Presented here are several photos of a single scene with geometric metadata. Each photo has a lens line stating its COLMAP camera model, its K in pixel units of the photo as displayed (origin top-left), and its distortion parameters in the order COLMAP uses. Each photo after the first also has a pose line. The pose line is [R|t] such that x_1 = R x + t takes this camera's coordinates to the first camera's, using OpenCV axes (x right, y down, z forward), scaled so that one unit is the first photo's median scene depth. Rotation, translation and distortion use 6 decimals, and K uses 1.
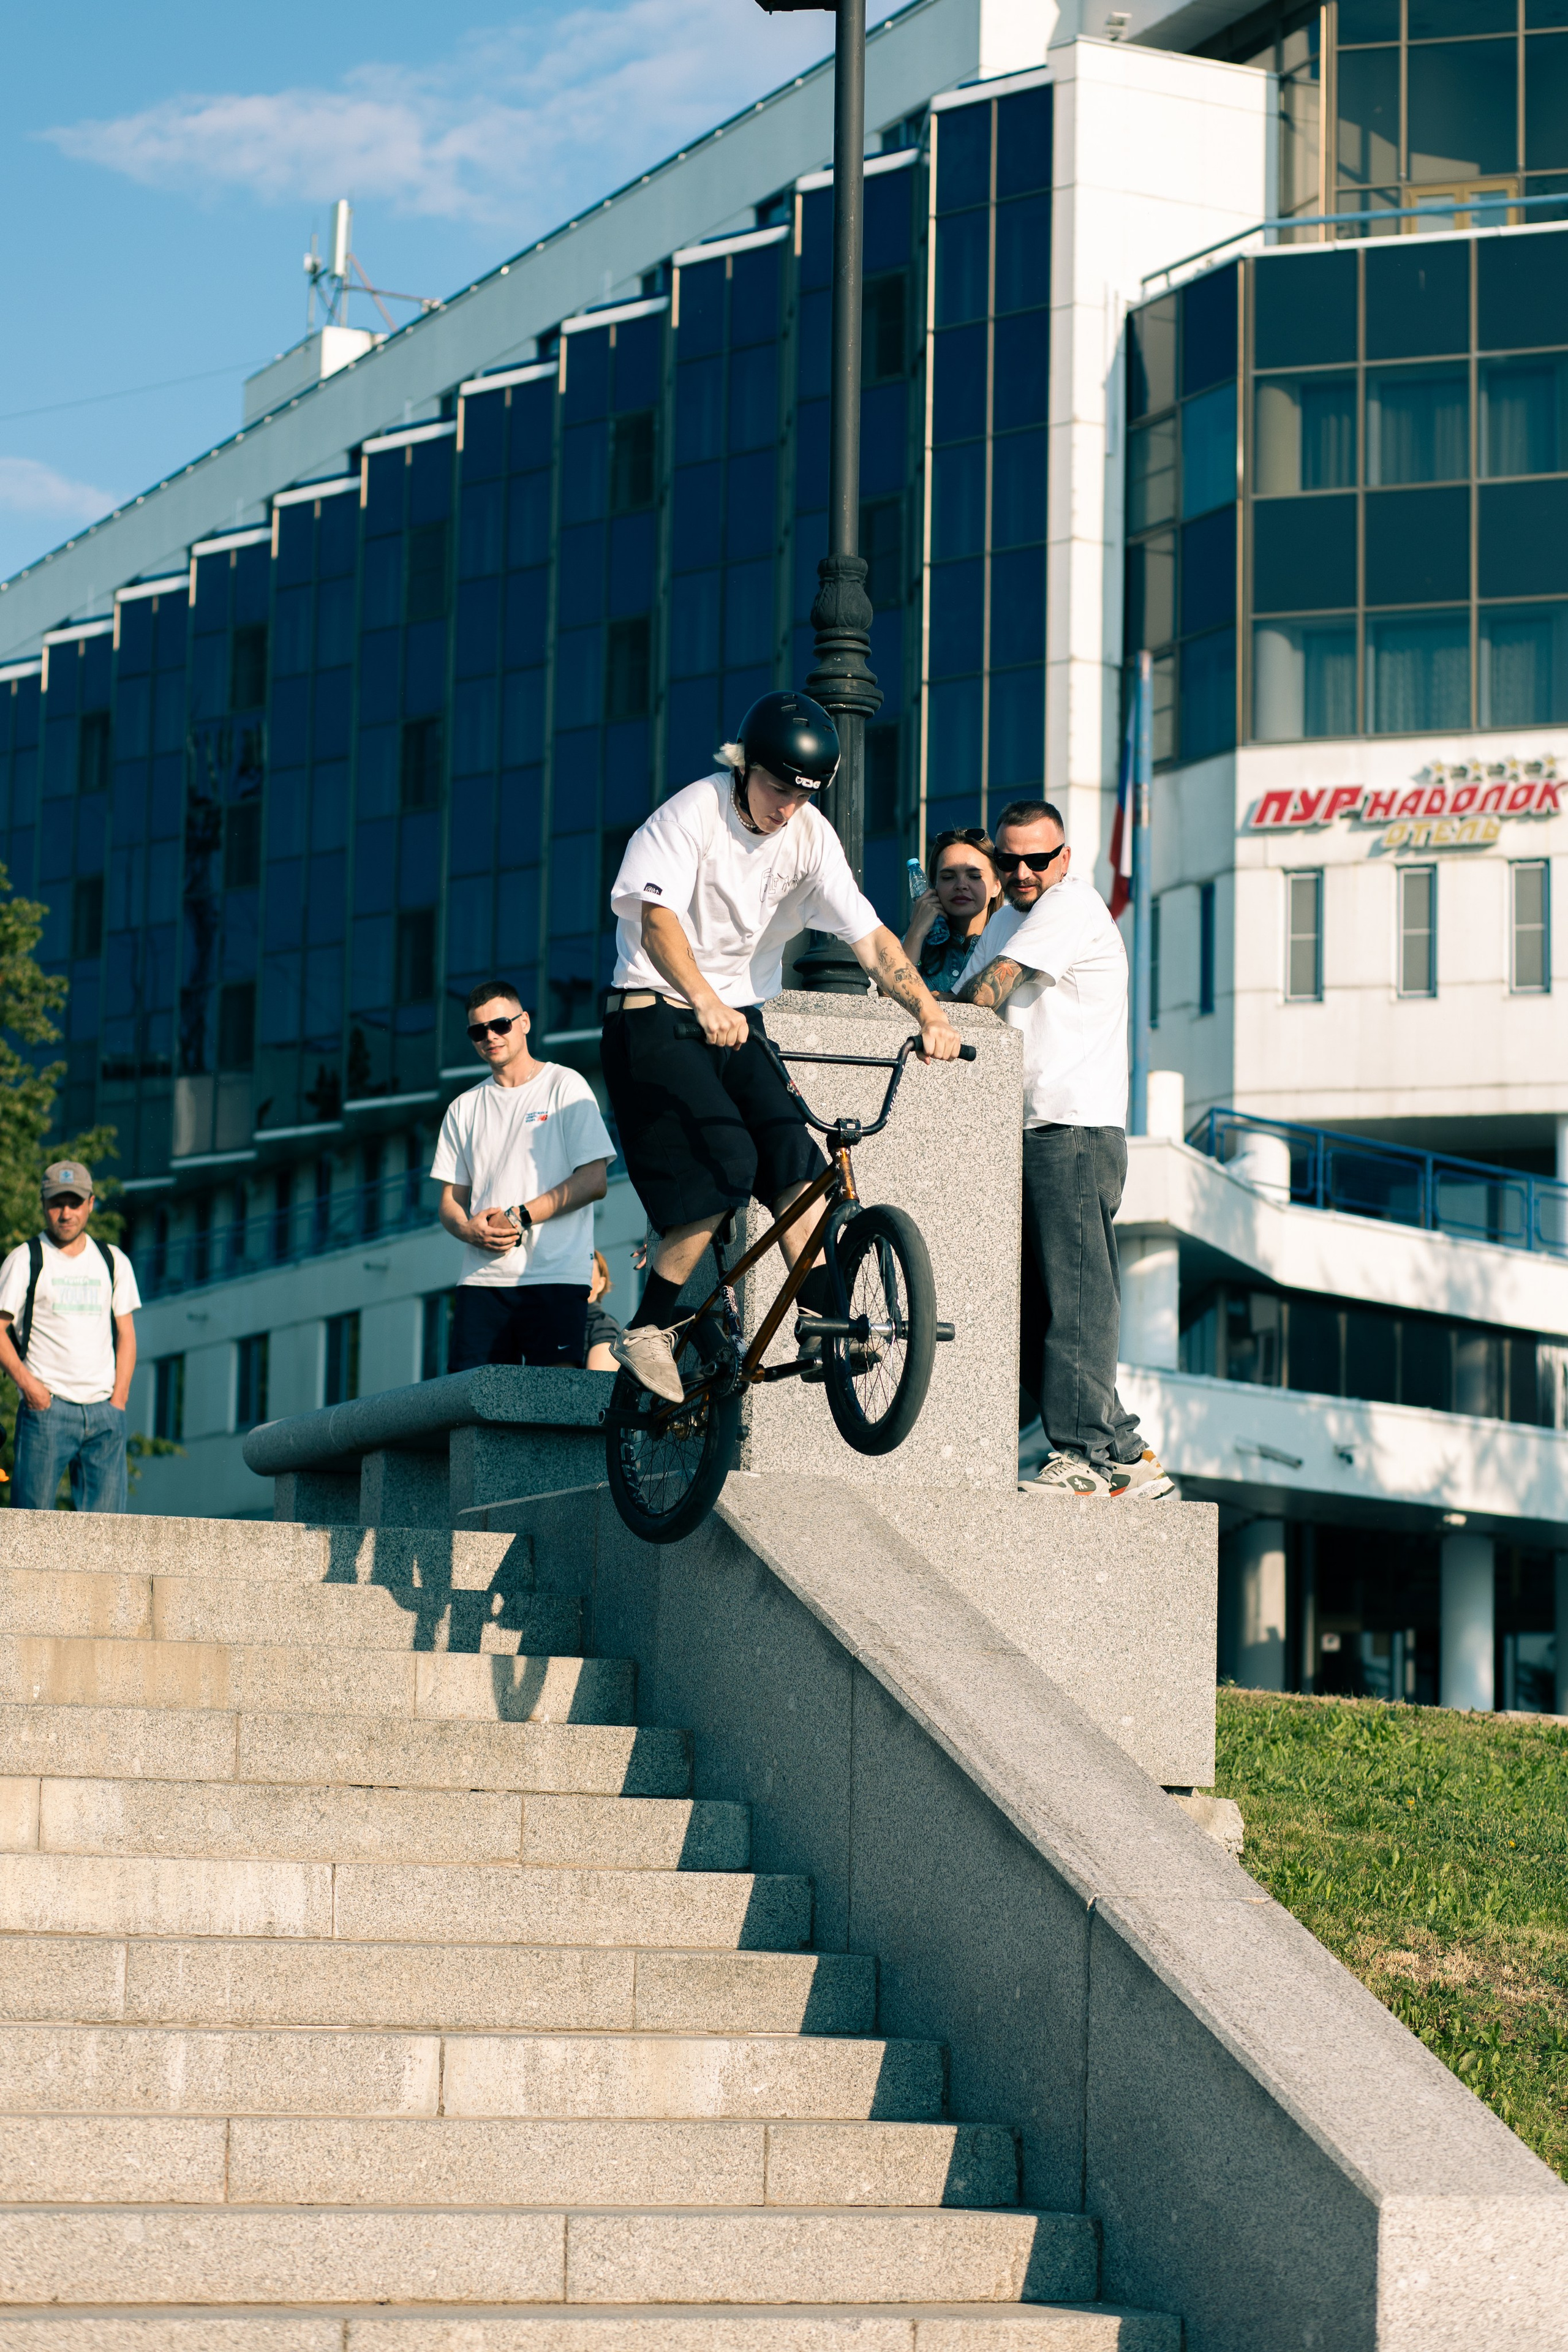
lens RADIAL K [[5621.5, 0, 821.1], [0, 5621.5, 1131.6], [0, 0, 1]] dist [-0.017038, -0.423436]
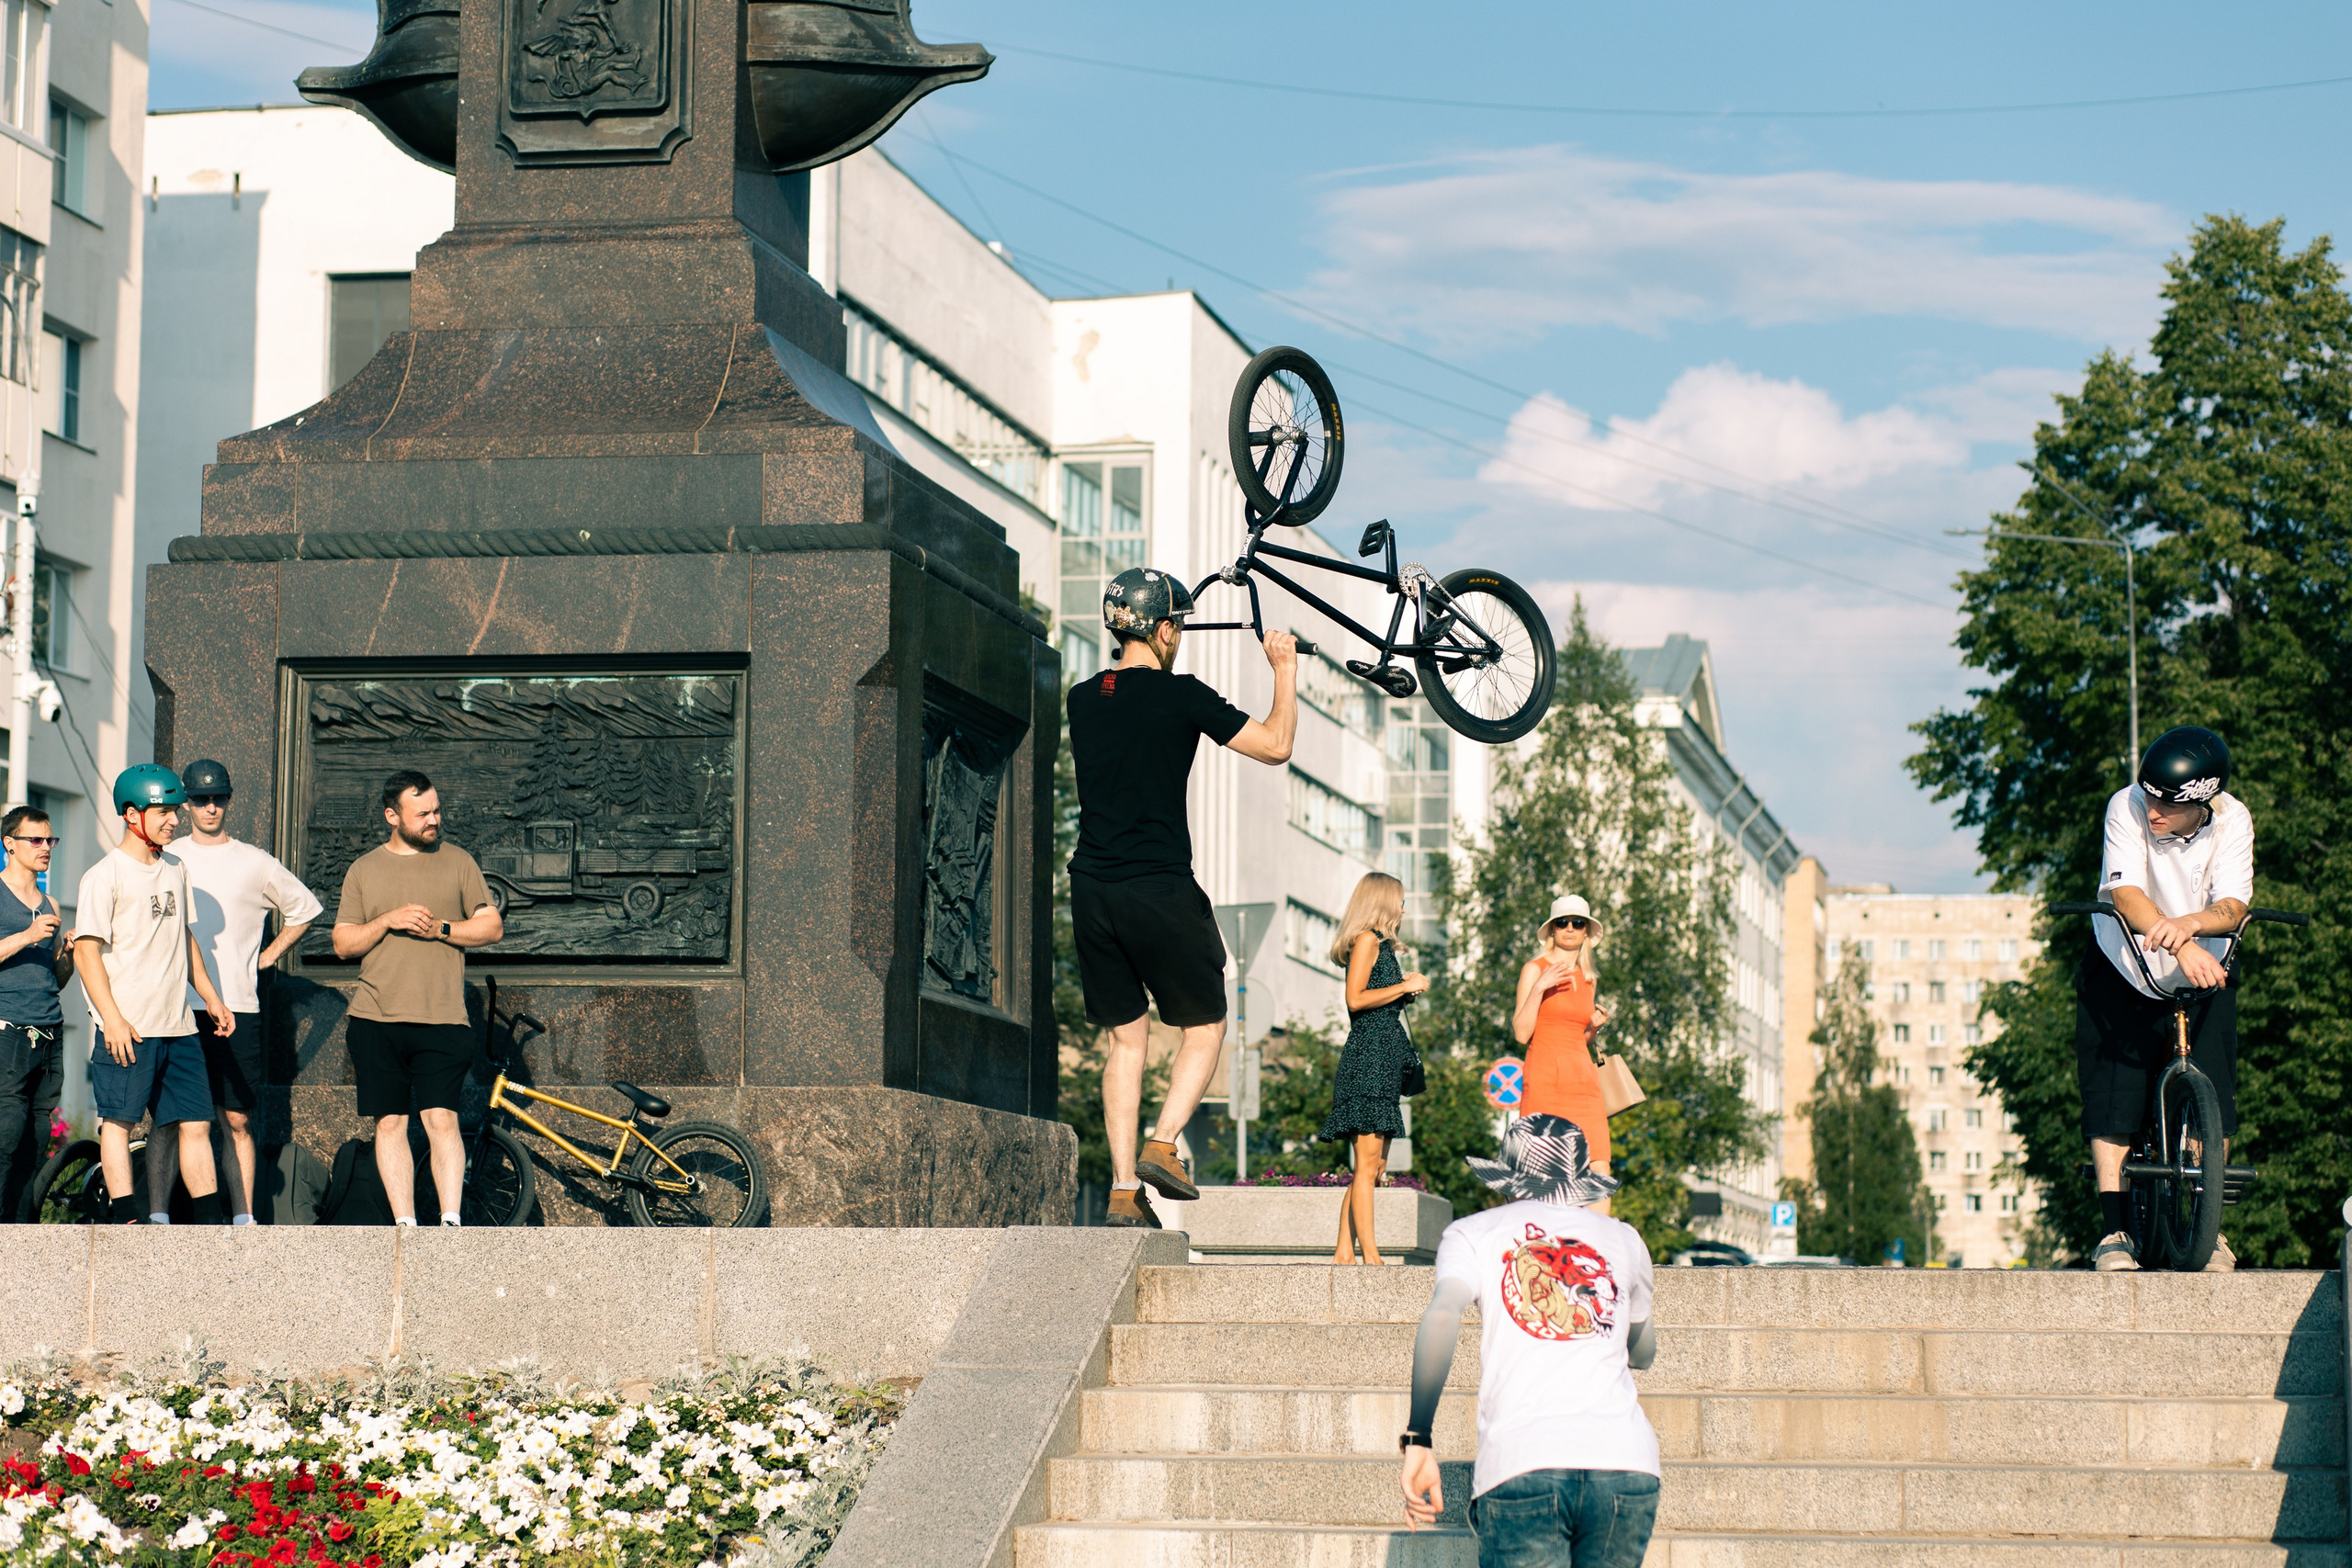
lens RADIAL K [[5628.3, 0, 1176.3], [0, 5628.3, 790.8], [0, 0, 1]] dist [-0.023186, -0.309839]
pose [[0.822136, -0.067429, -0.565284, 0.080205], [0.086482, 0.996229, 0.006943, -0.009852], [0.562684, -0.054595, 0.824867, 0.000695]]
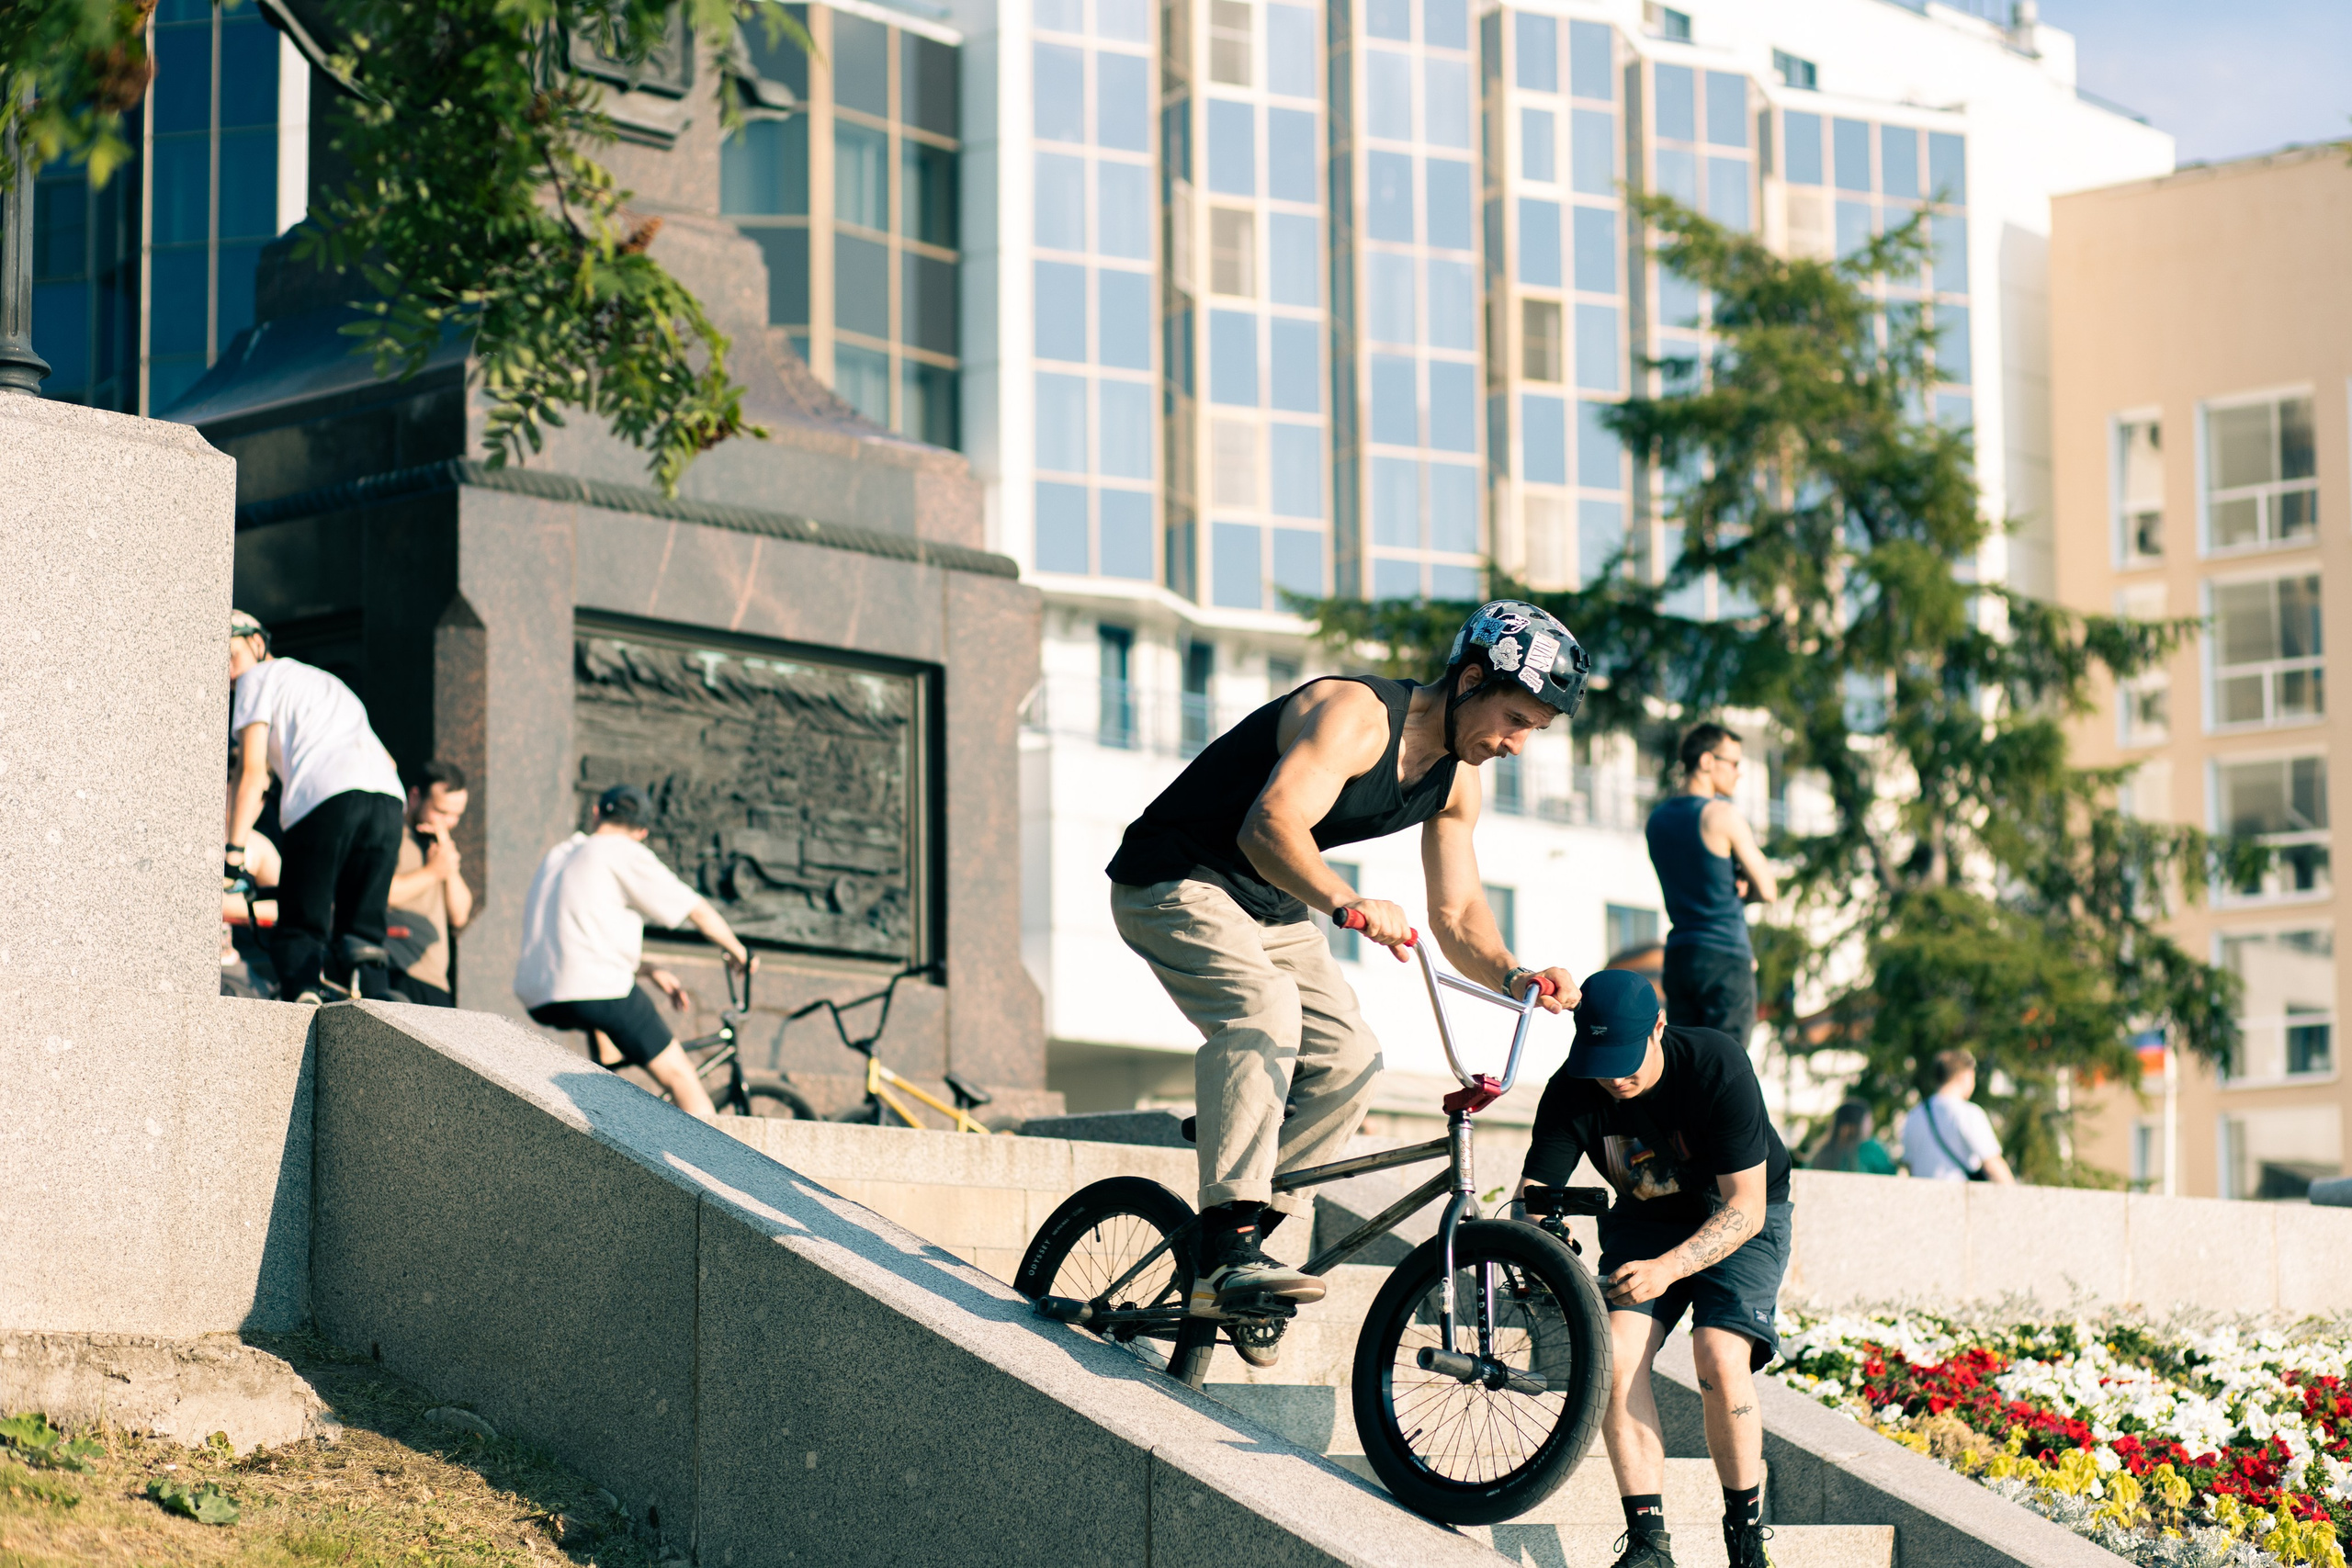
lens RADIAL K [[5645.0, 0, 1171.7], [0, 5645.0, 843.0], [0, 0, 1]] dist [-0.006619, -0.090511]
pose [[0.911887, 0.025743, 0.409633, -0.257066], [-0.034617, 0.999299, 0.014261, -0.012213], [-0.408979, -0.027184, 0.912139, -0.057604]]
